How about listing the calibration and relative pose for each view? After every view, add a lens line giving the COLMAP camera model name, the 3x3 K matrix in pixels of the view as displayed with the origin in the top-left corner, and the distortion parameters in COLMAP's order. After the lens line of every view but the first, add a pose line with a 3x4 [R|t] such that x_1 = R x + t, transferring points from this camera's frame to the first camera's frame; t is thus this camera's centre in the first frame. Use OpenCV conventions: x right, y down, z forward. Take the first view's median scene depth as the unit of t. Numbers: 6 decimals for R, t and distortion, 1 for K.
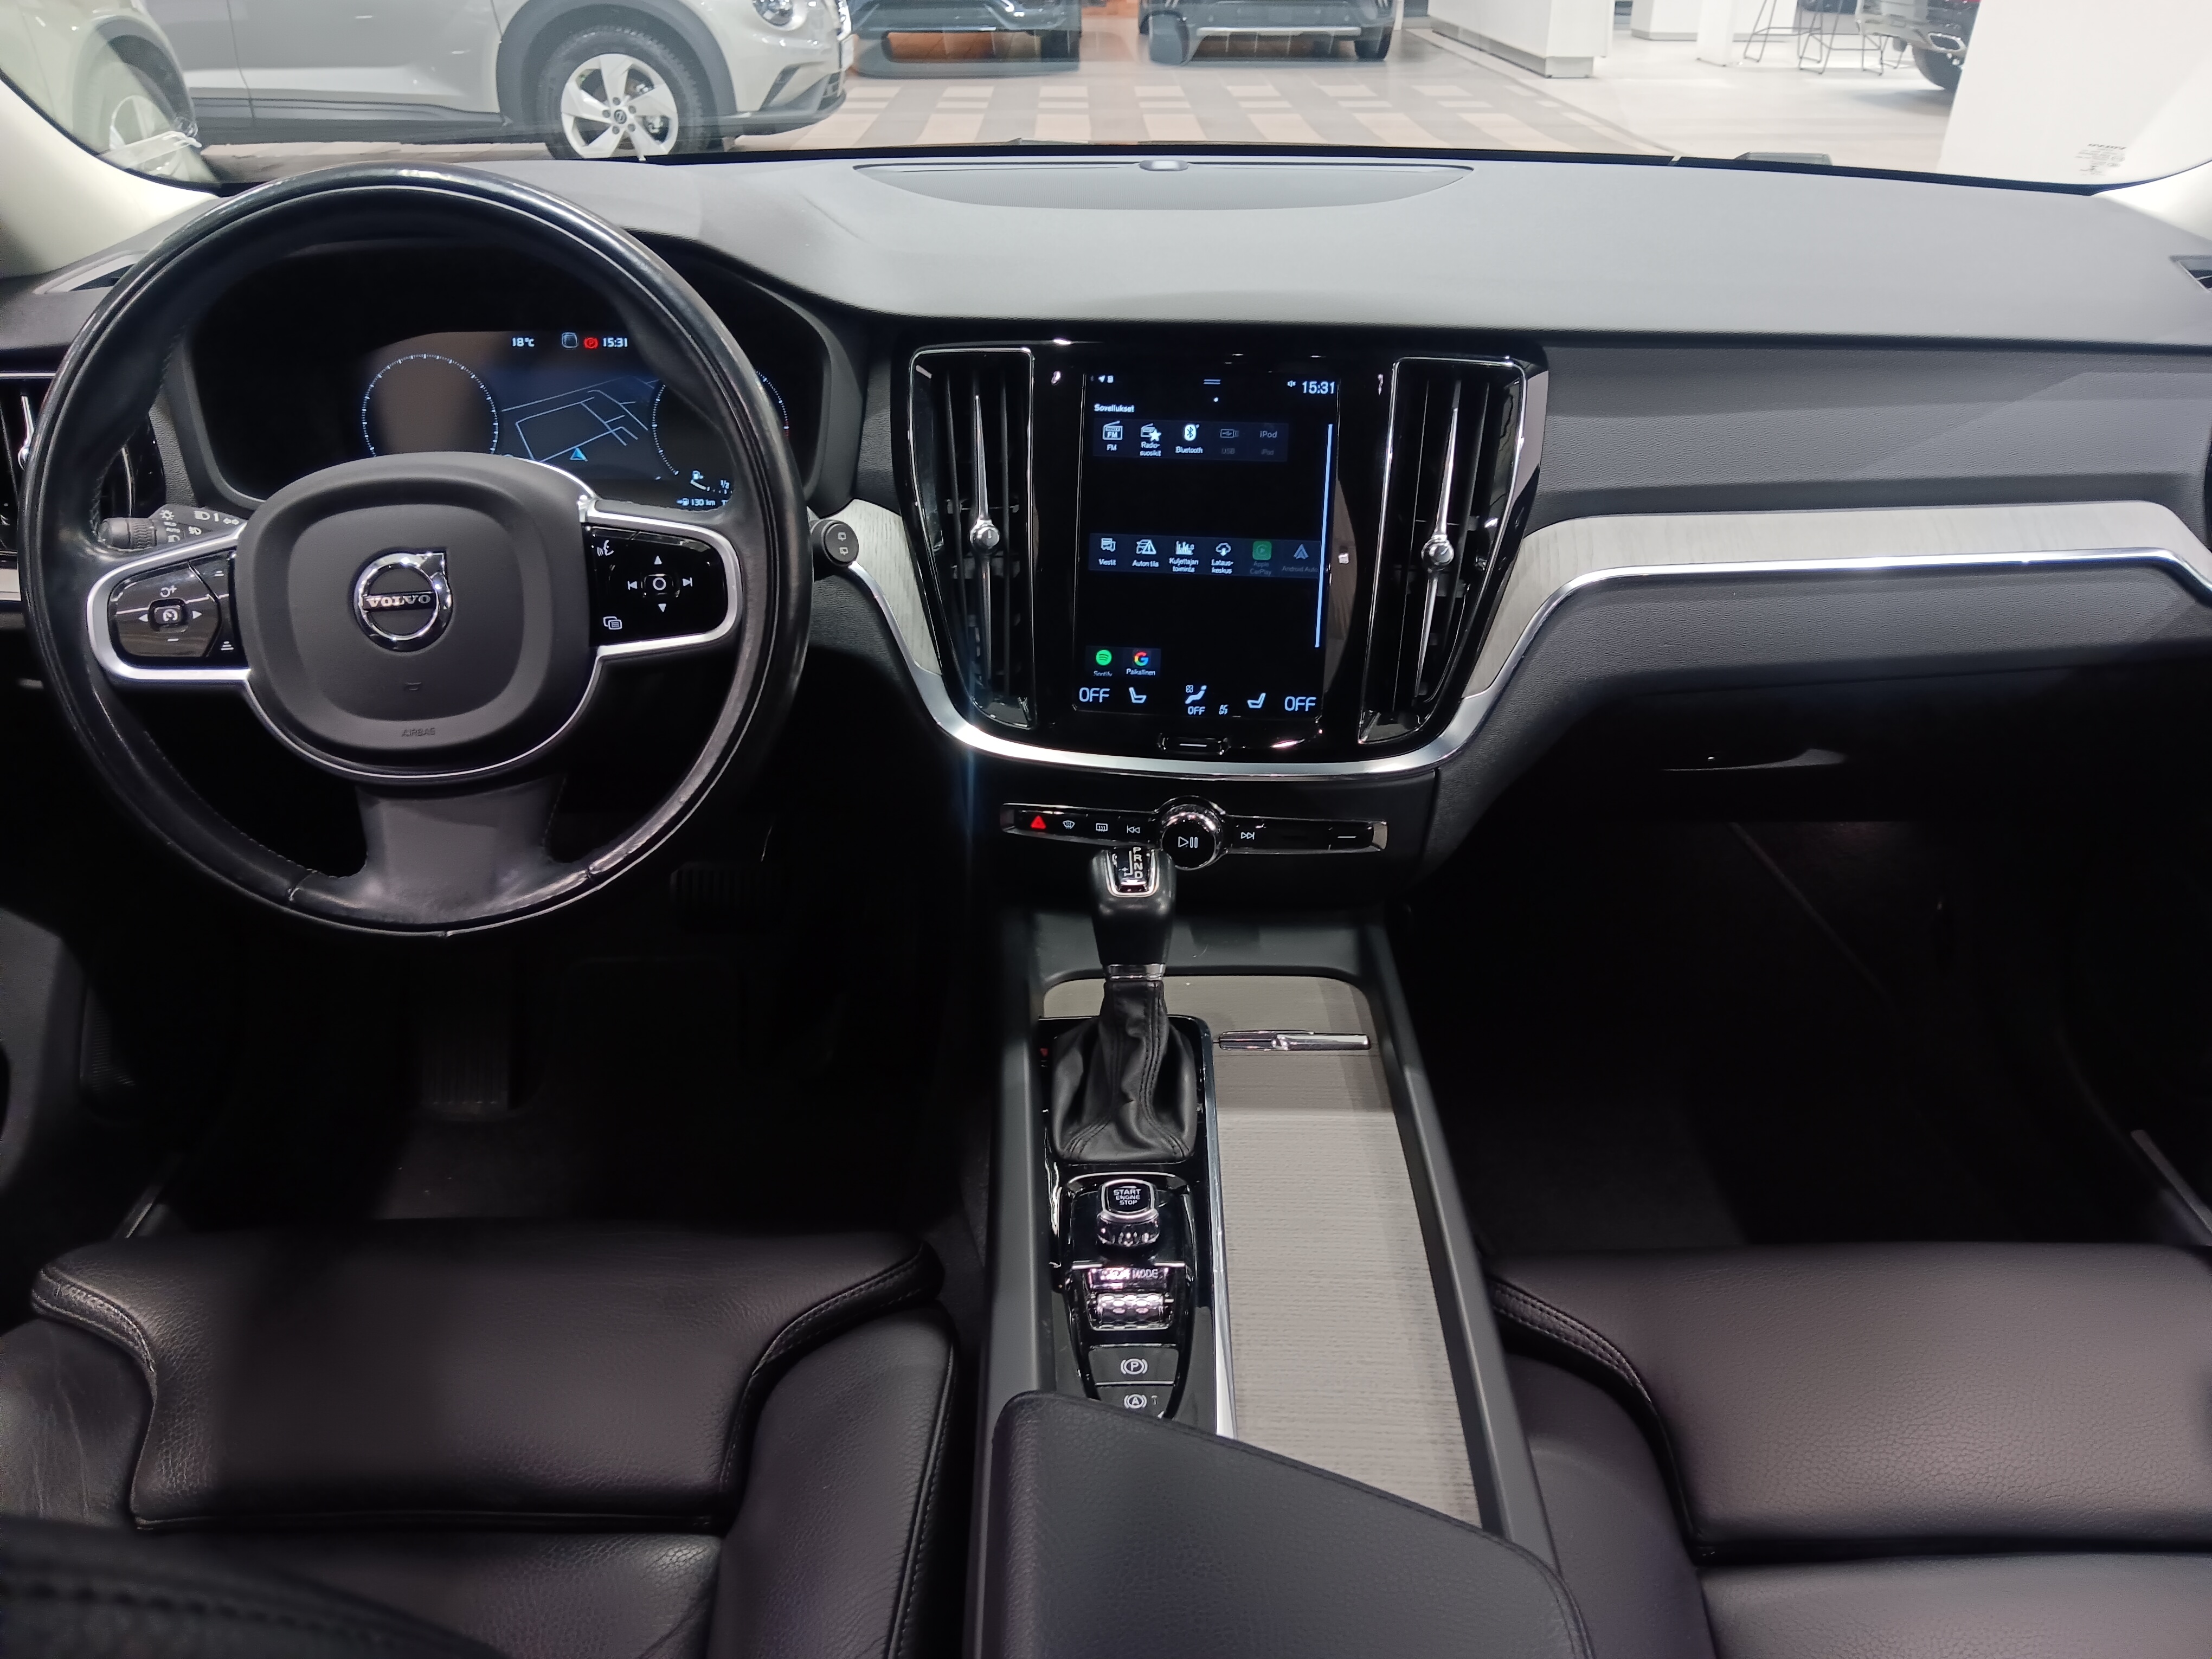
lens RADIAL K [[1705.3, 0, 1116.5], [0, 1705.3, 850.6], [0, 0, 1]] dist [0.057727, -0.084170]
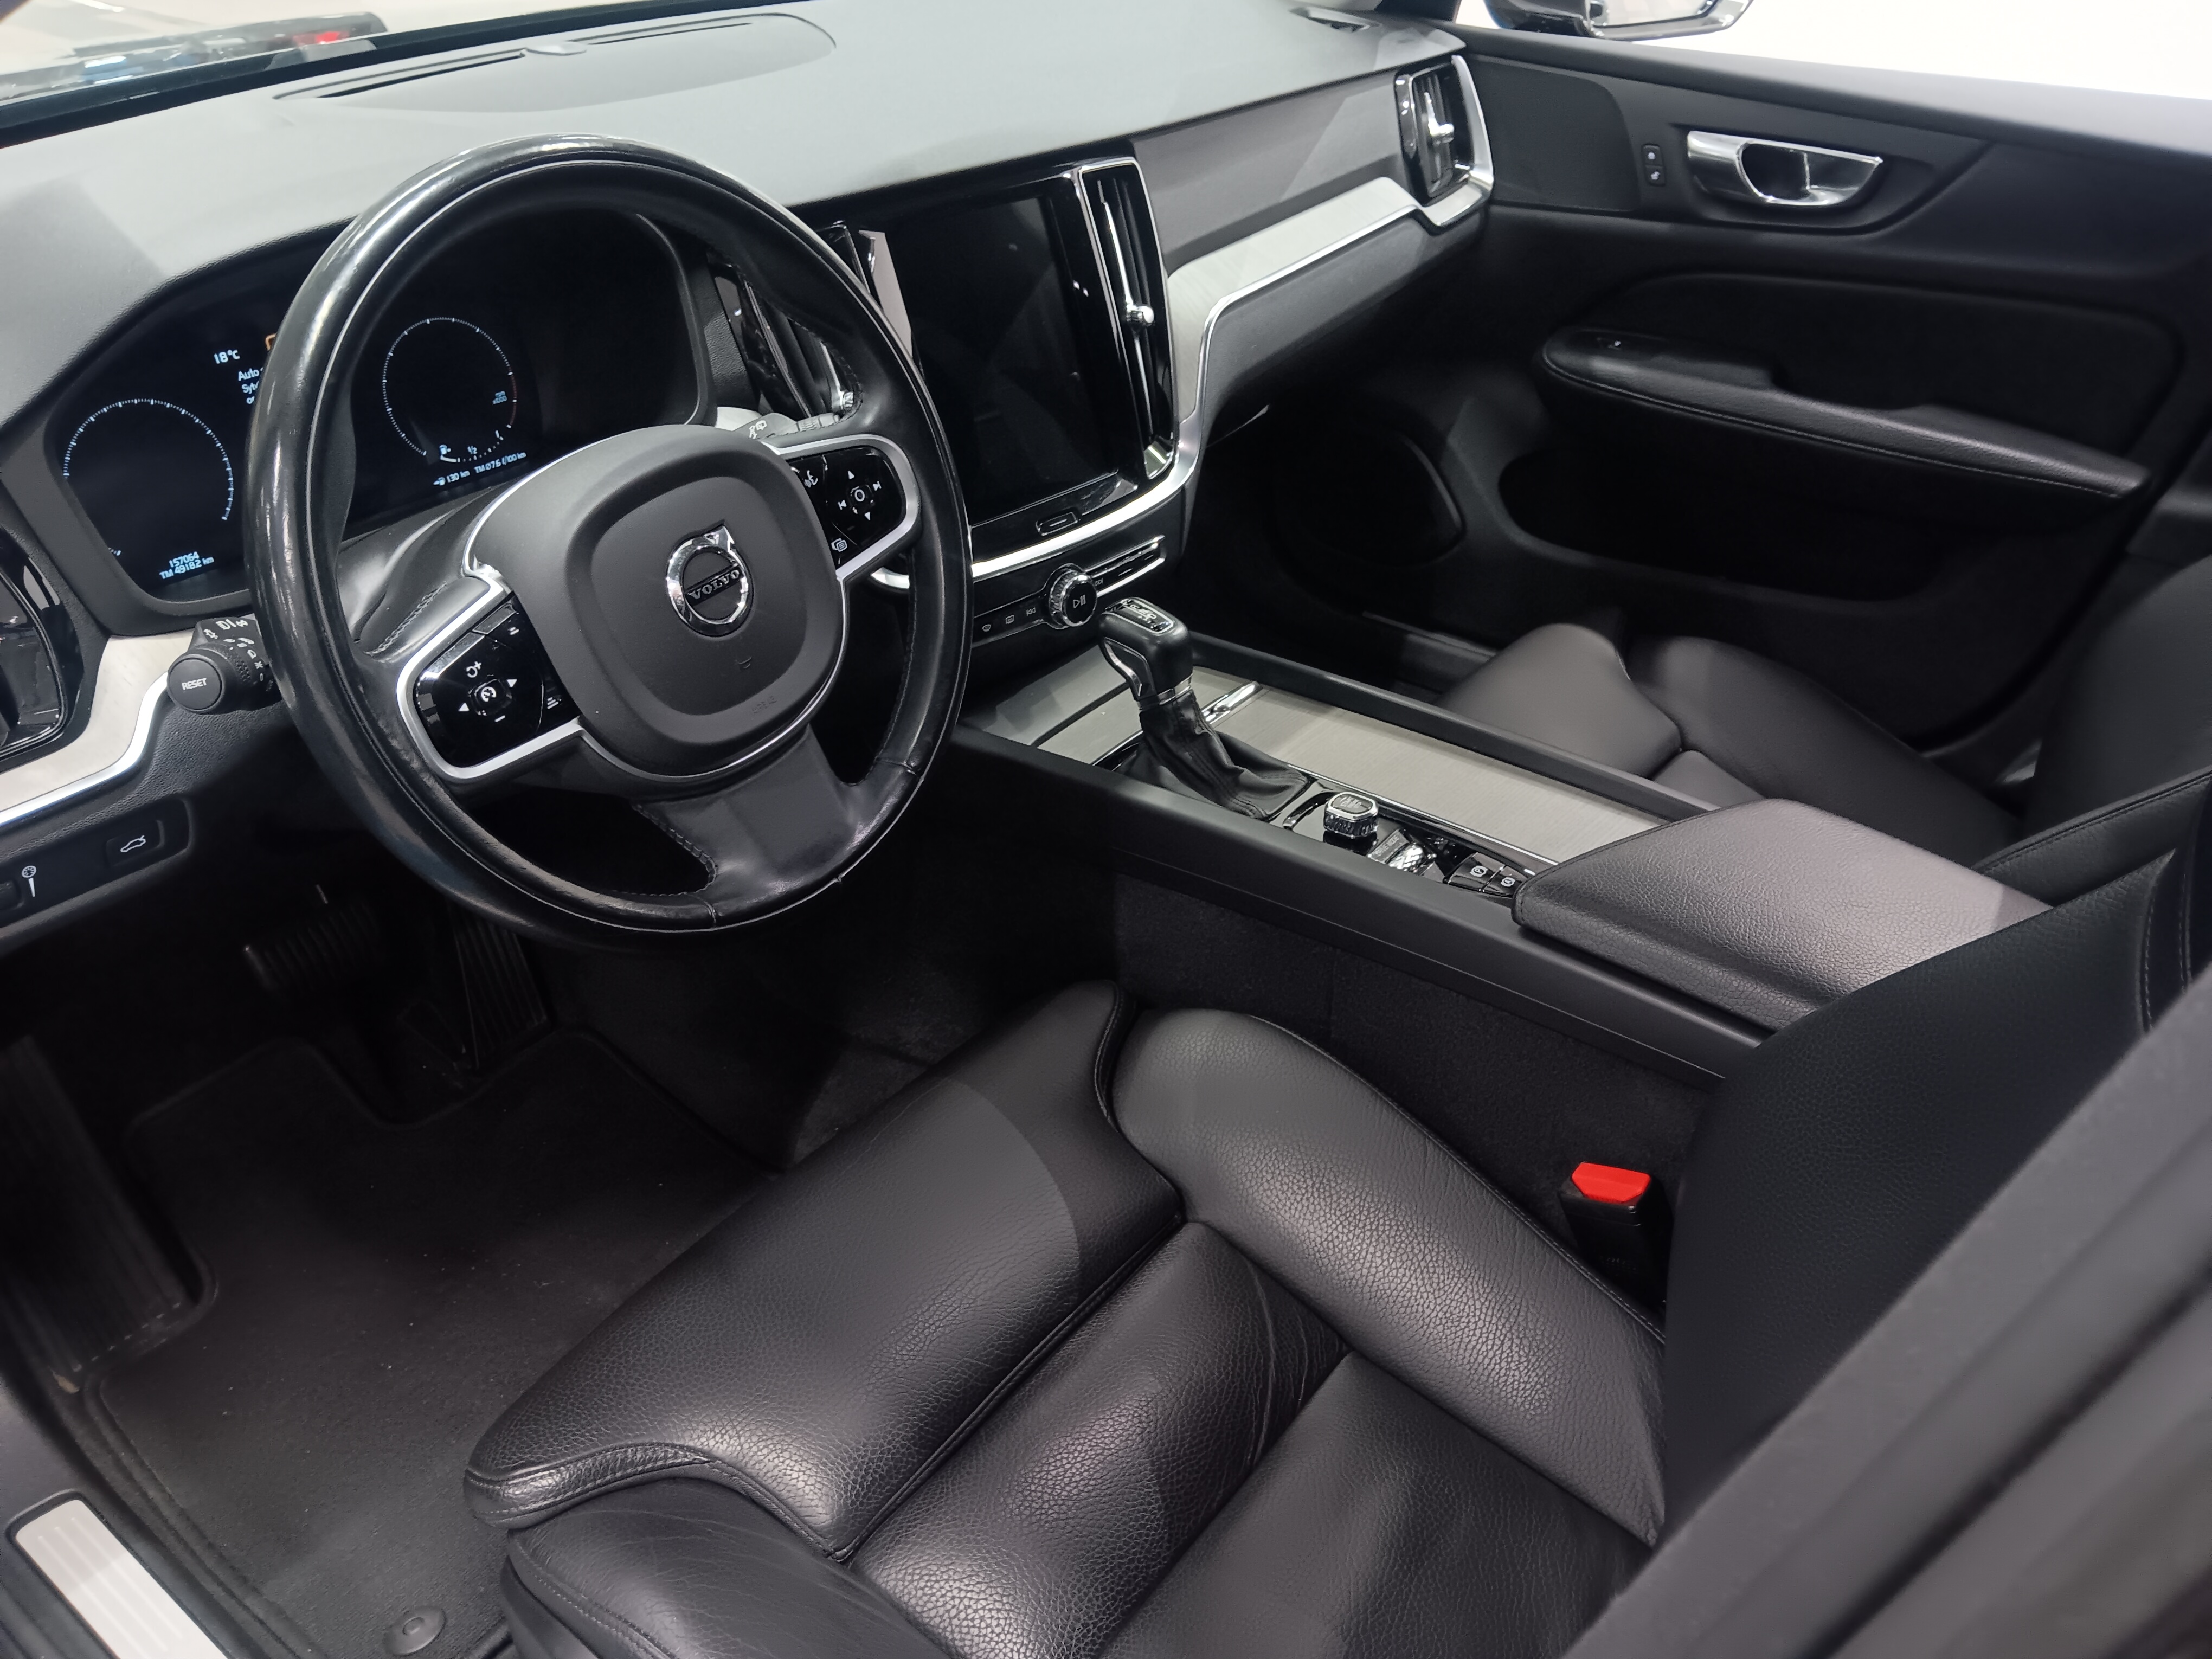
lens RADIAL K [[1705.3, 0, 1087.5], [0, 1705.3, 828.7], [0, 0, 1]] dist [0.057727, -0.084170]
pose [[0.630455, -0.429360, 0.646665, -0.828106], [0.369708, 0.898622, 0.236209, -0.146268], [-0.682527, 0.090158, 0.725279, 0.131112]]
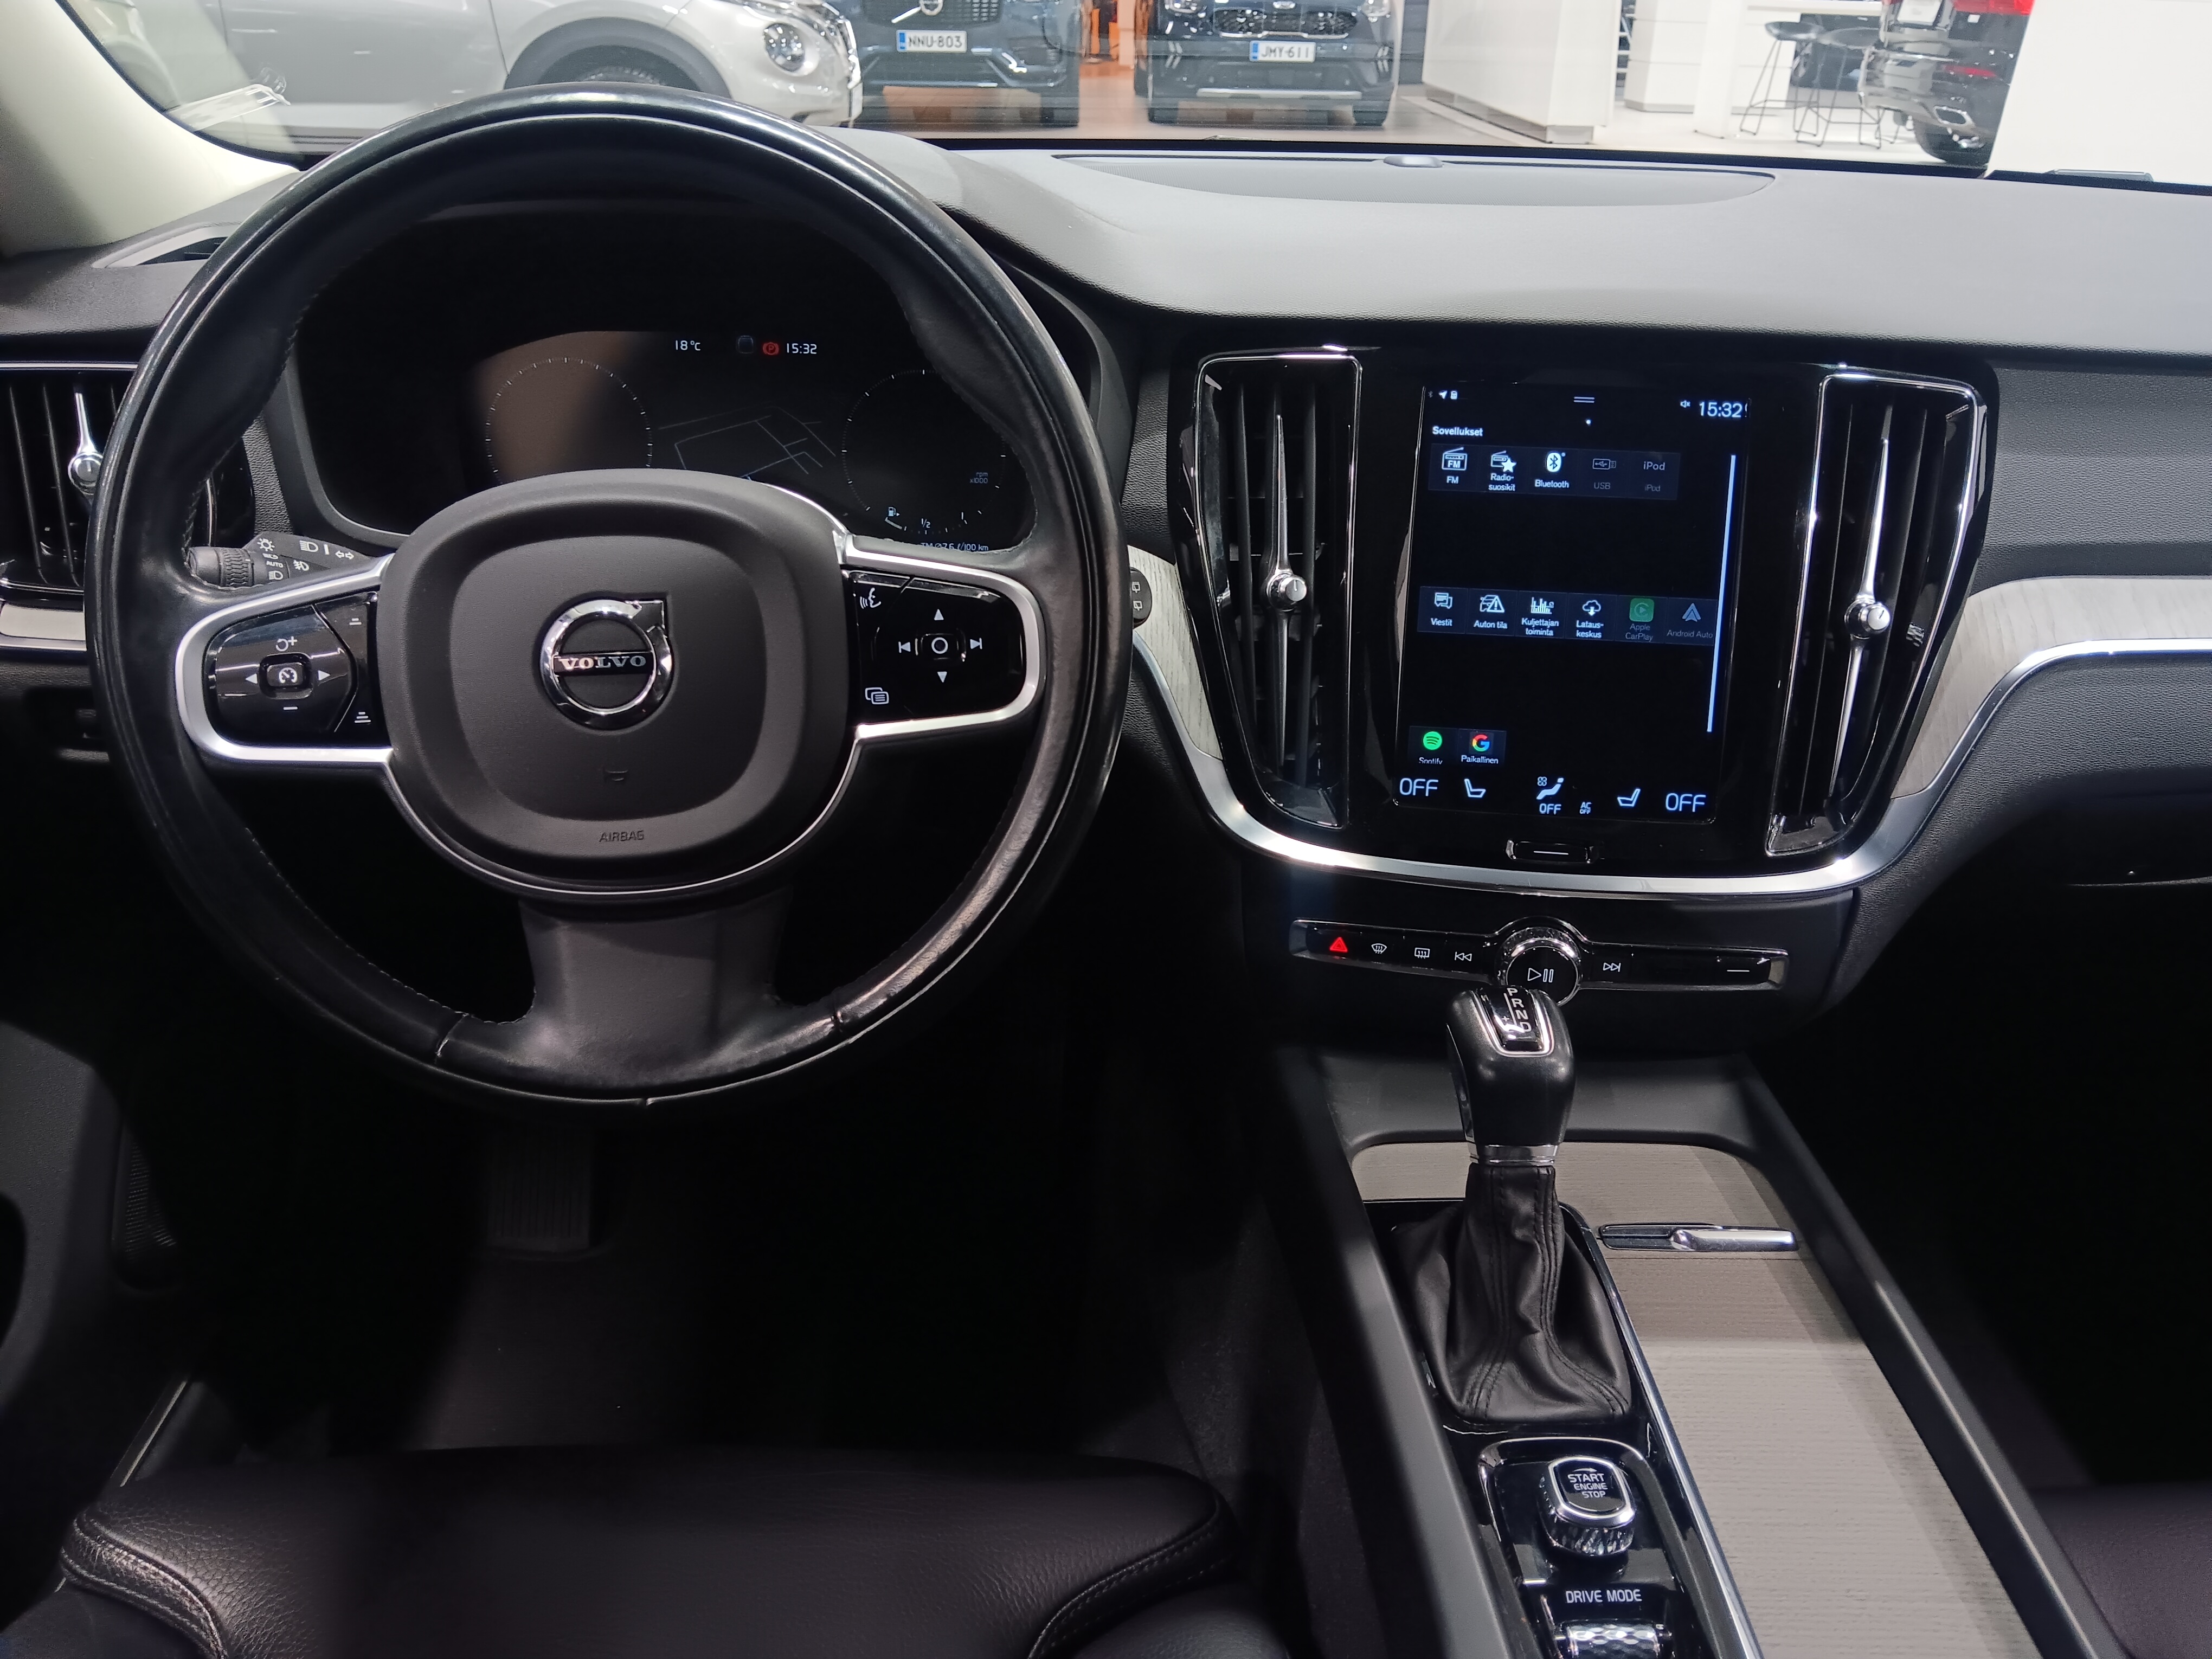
lens RADIAL K [[1705.3, 0, 1119.2], [0, 1705.3, 851.6], [0, 0, 1]] dist [0.057727, -0.084170]
pose [[0.999717, 0.013625, 0.019478, -0.173298], [-0.013009, 0.999423, -0.031386, -0.035333], [-0.019895, 0.031124, 0.999318, 0.209849]]
